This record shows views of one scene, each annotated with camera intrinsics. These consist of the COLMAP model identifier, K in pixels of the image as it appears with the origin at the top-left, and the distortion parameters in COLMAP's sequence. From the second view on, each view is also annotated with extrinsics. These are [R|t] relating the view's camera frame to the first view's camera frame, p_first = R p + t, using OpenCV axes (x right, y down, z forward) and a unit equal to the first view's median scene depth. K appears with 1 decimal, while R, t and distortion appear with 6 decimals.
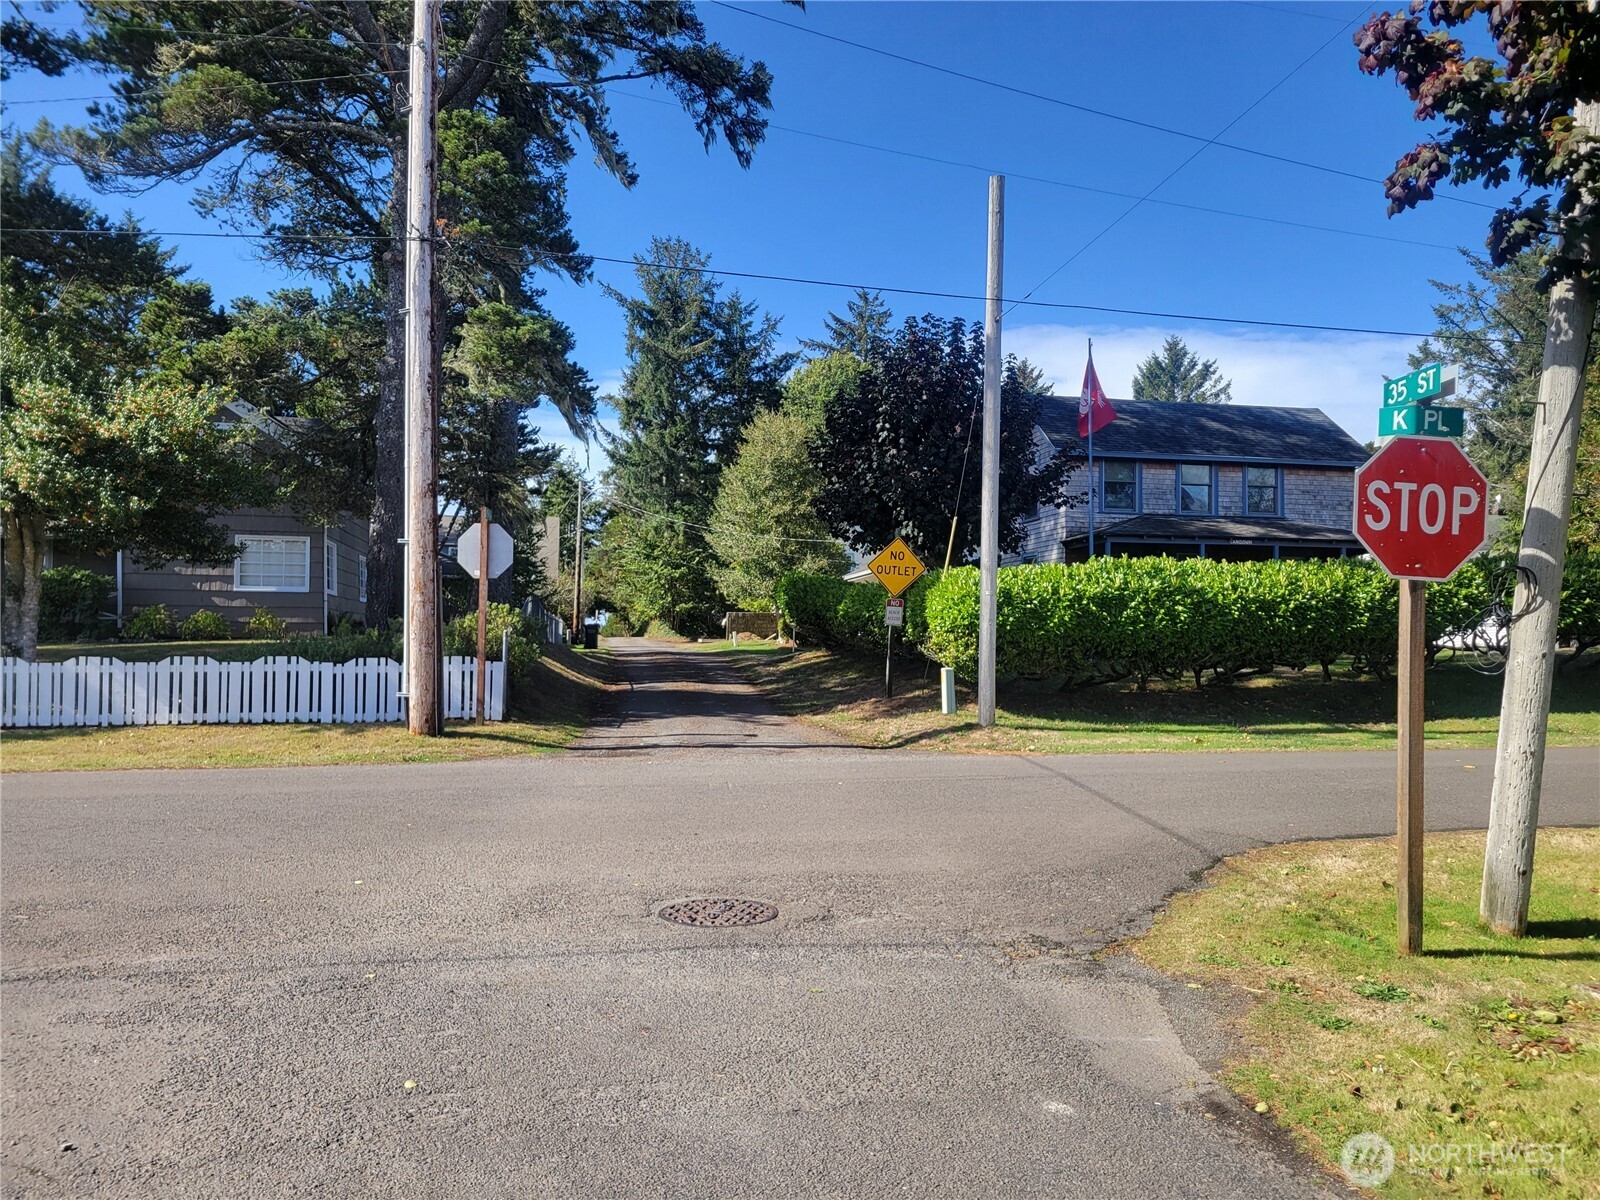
lens RADIAL K [[1195.6, 0, 800.0], [0, 1195.6, 600.0], [0, 0, 1]] dist [0.044198, -0.000256]
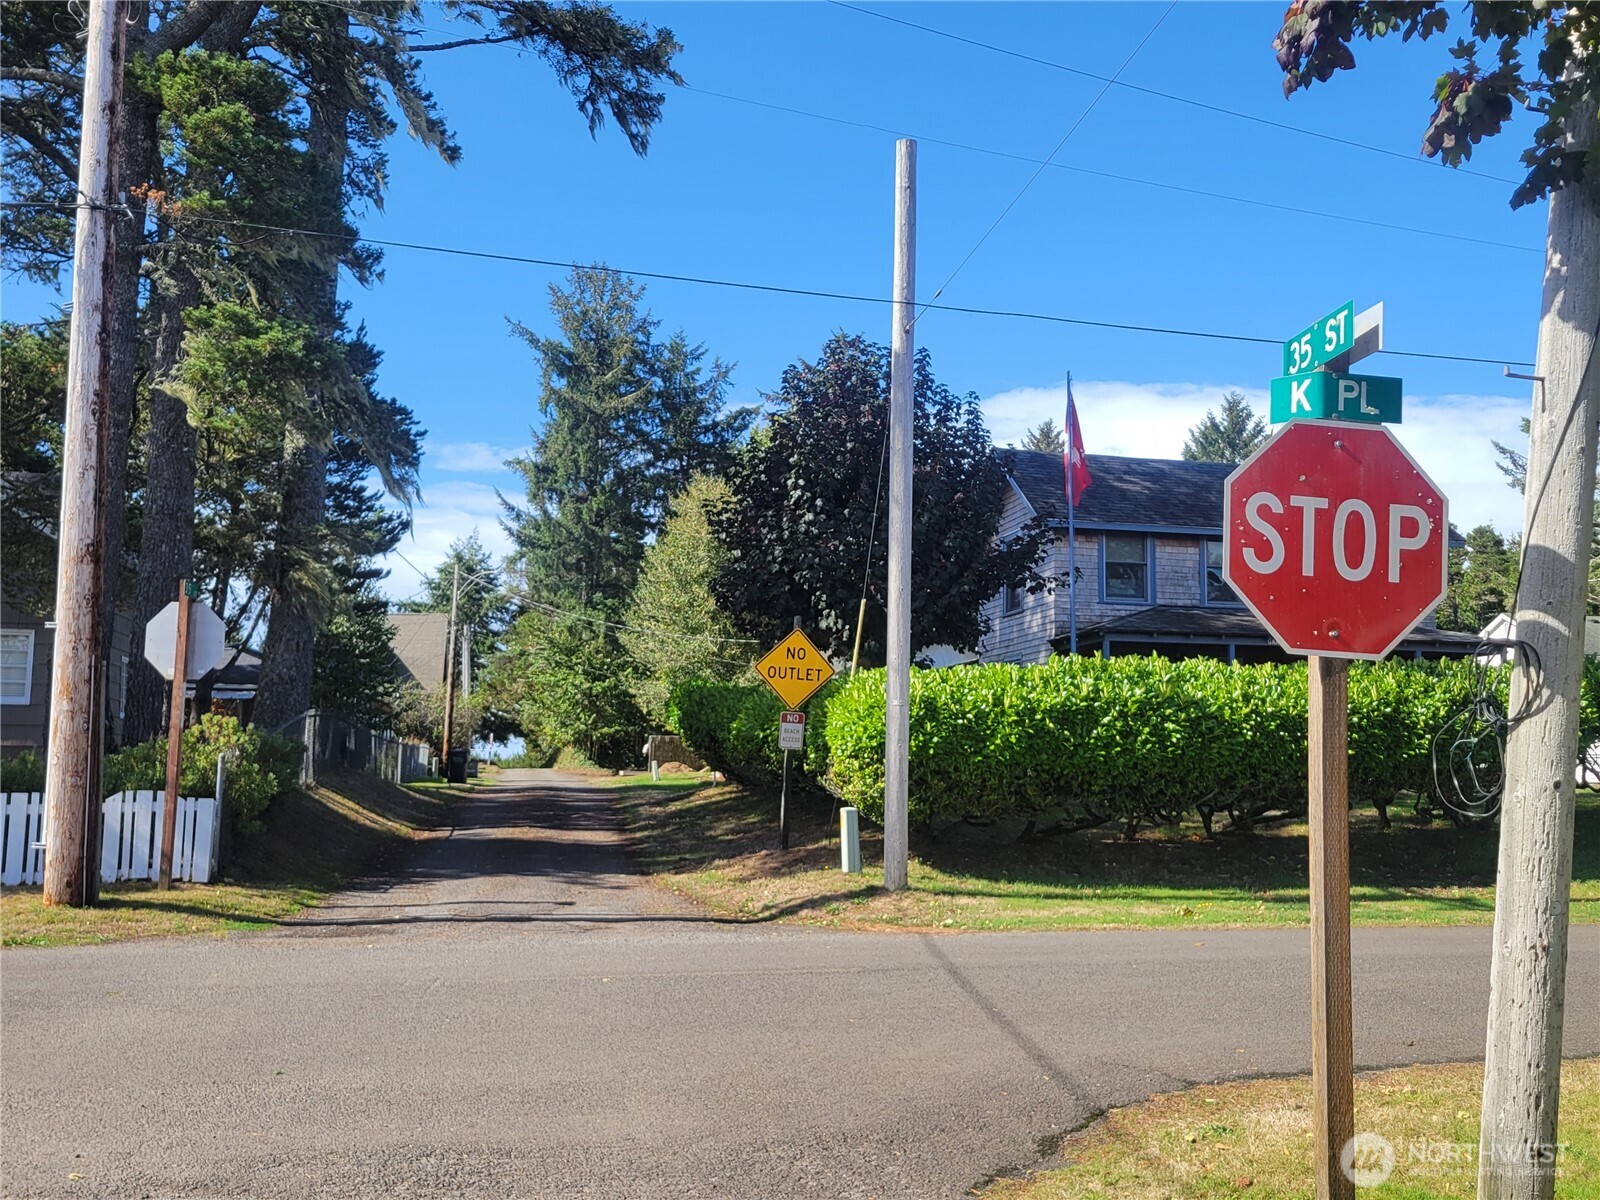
lens RADIAL K [[1513.9, 0, 800.0], [0, 1513.9, 600.0], [0, 0, 1]] dist [0.040091, 0.013363]
pose [[0.999863, 0.004799, 0.015843, 0.074475], [-0.003506, 0.996735, -0.080660, 0.005490], [-0.016178, 0.080594, 0.996616, 0.078953]]
